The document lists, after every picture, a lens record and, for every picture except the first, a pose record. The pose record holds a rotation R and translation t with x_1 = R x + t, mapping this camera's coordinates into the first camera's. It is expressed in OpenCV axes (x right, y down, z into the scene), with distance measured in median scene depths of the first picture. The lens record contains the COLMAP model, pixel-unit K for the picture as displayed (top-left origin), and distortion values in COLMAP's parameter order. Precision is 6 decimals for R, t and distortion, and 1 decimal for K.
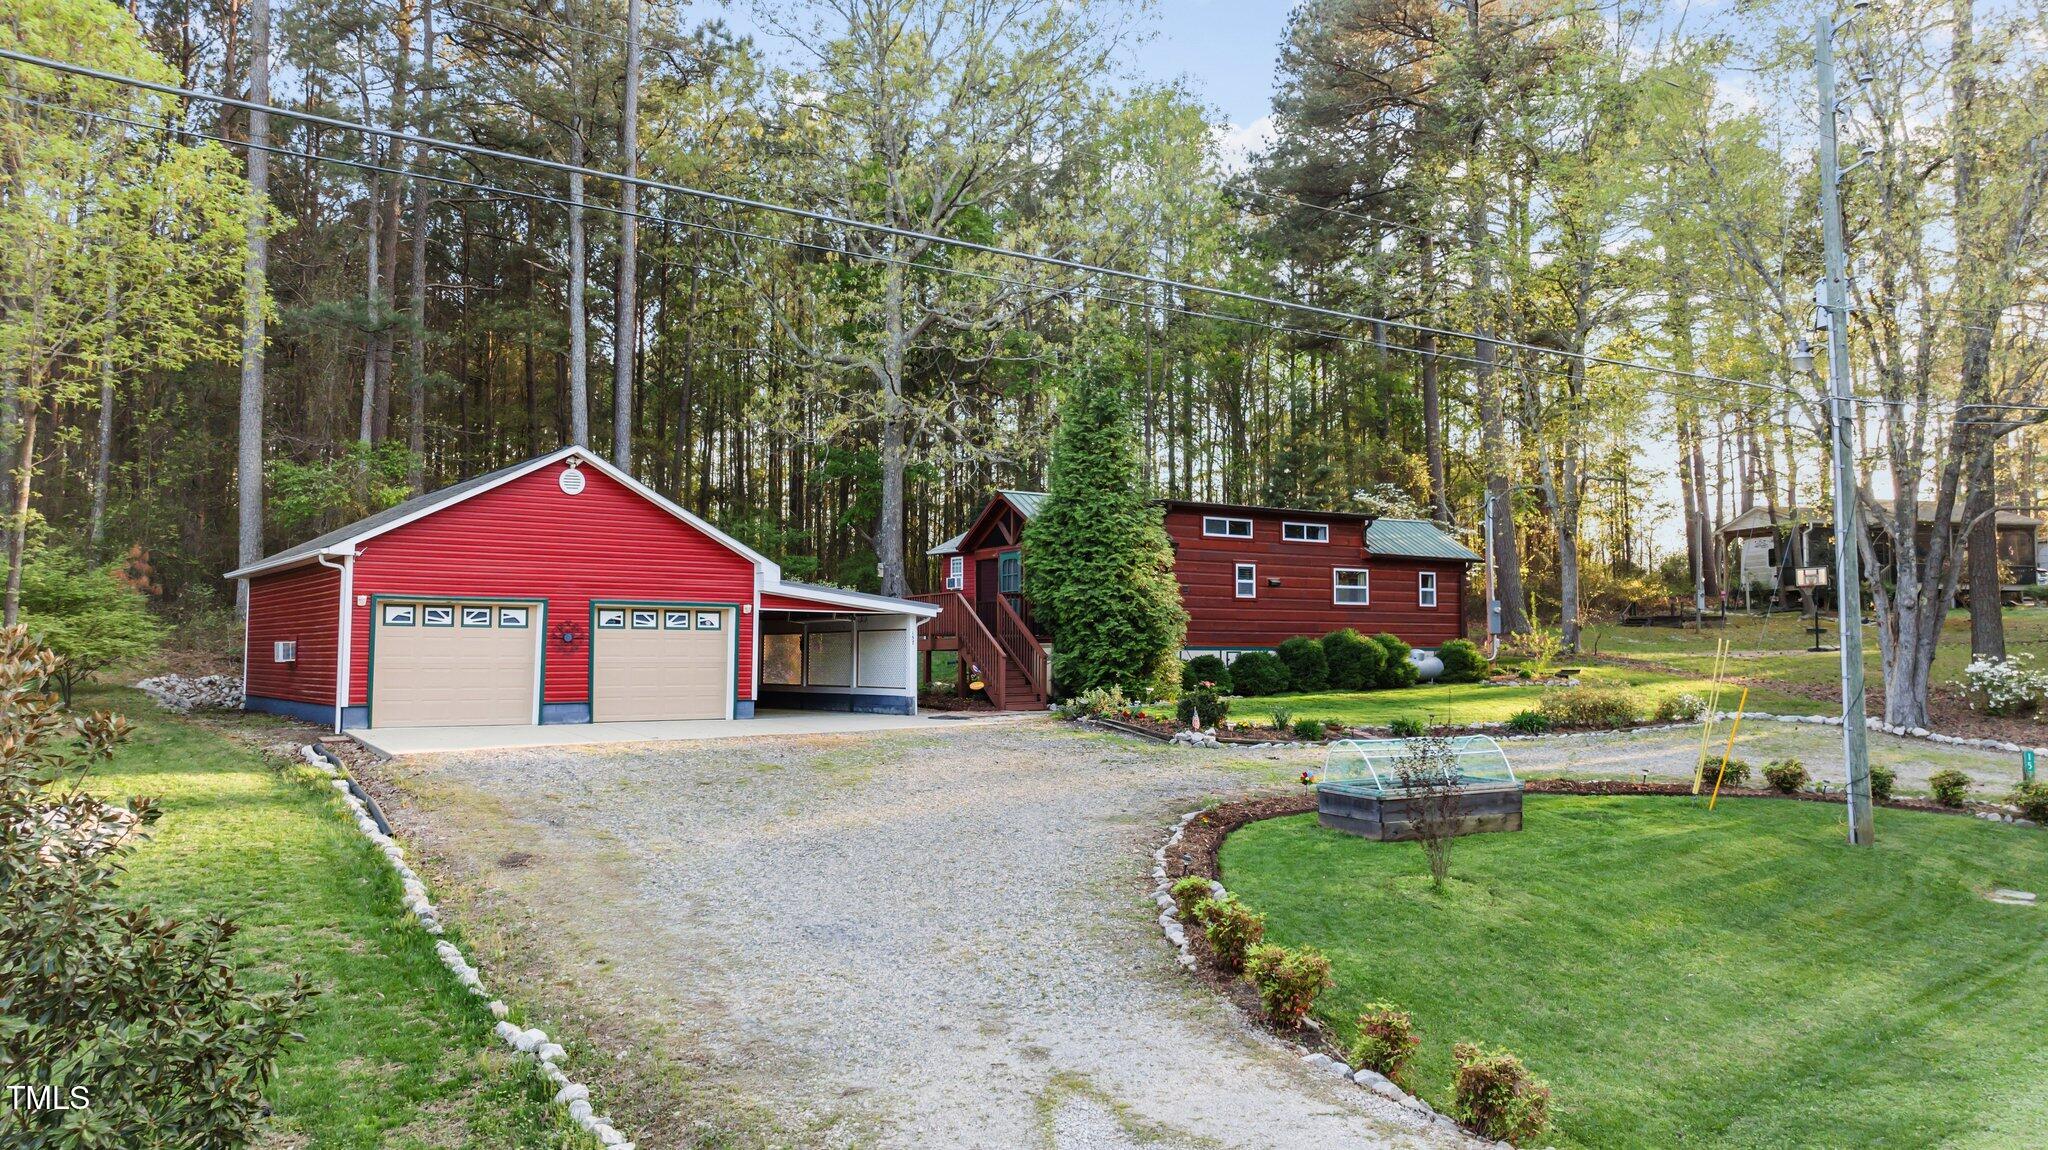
lens RADIAL K [[1427.5, 0, 1012.7], [0, 1427.5, 563.1], [0, 0, 1]] dist [-0.006895, -0.001172]
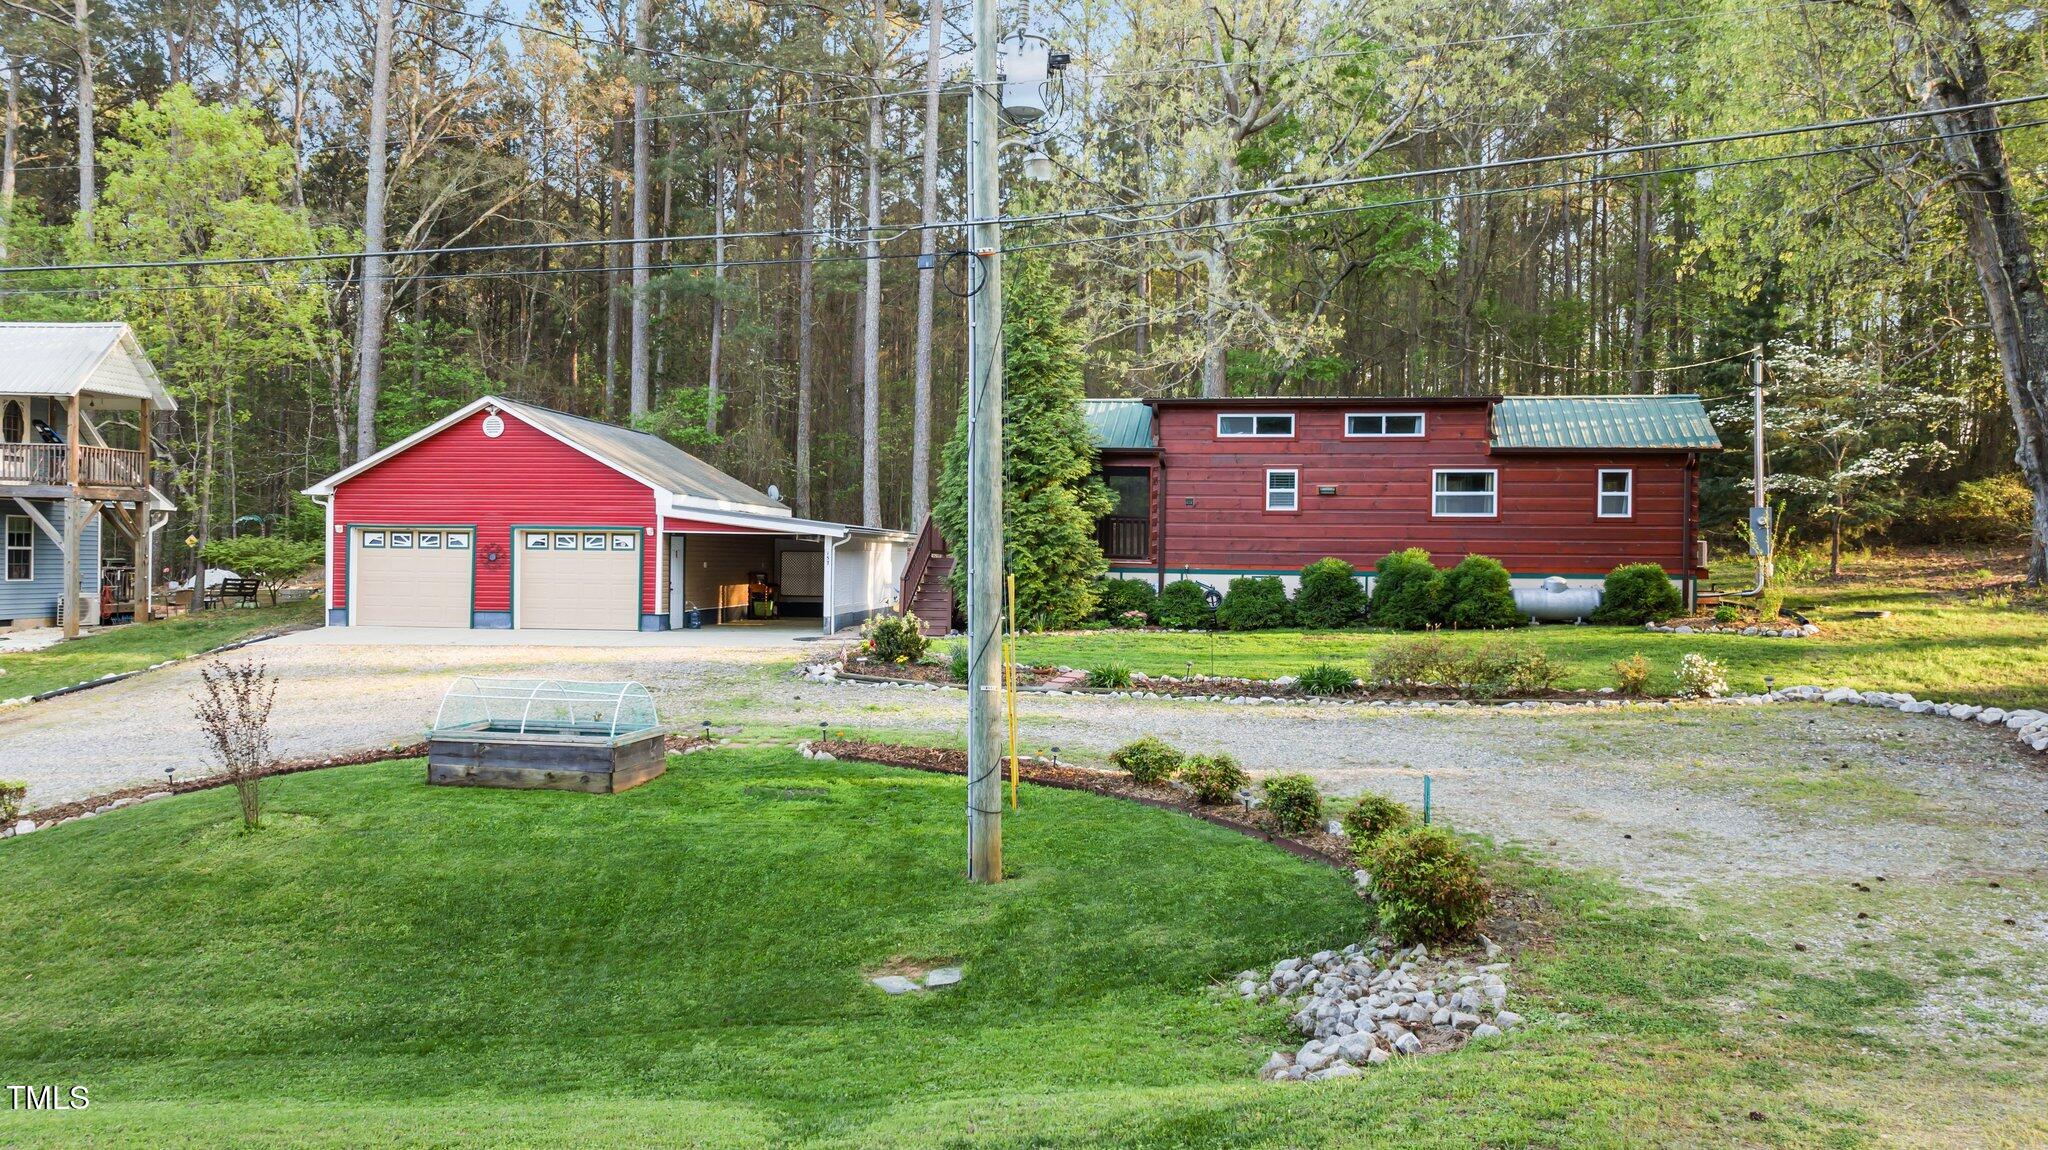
lens RADIAL K [[1541.1, 0, 1030.2], [0, 1541.1, 571.4], [0, 0, 1]] dist [-0.000014, 0.003294]
pose [[0.737296, 0.018346, -0.675320, 0.832435], [0.034734, 0.997280, 0.065015, -0.004350], [0.674676, -0.071392, 0.734653, 0.325032]]
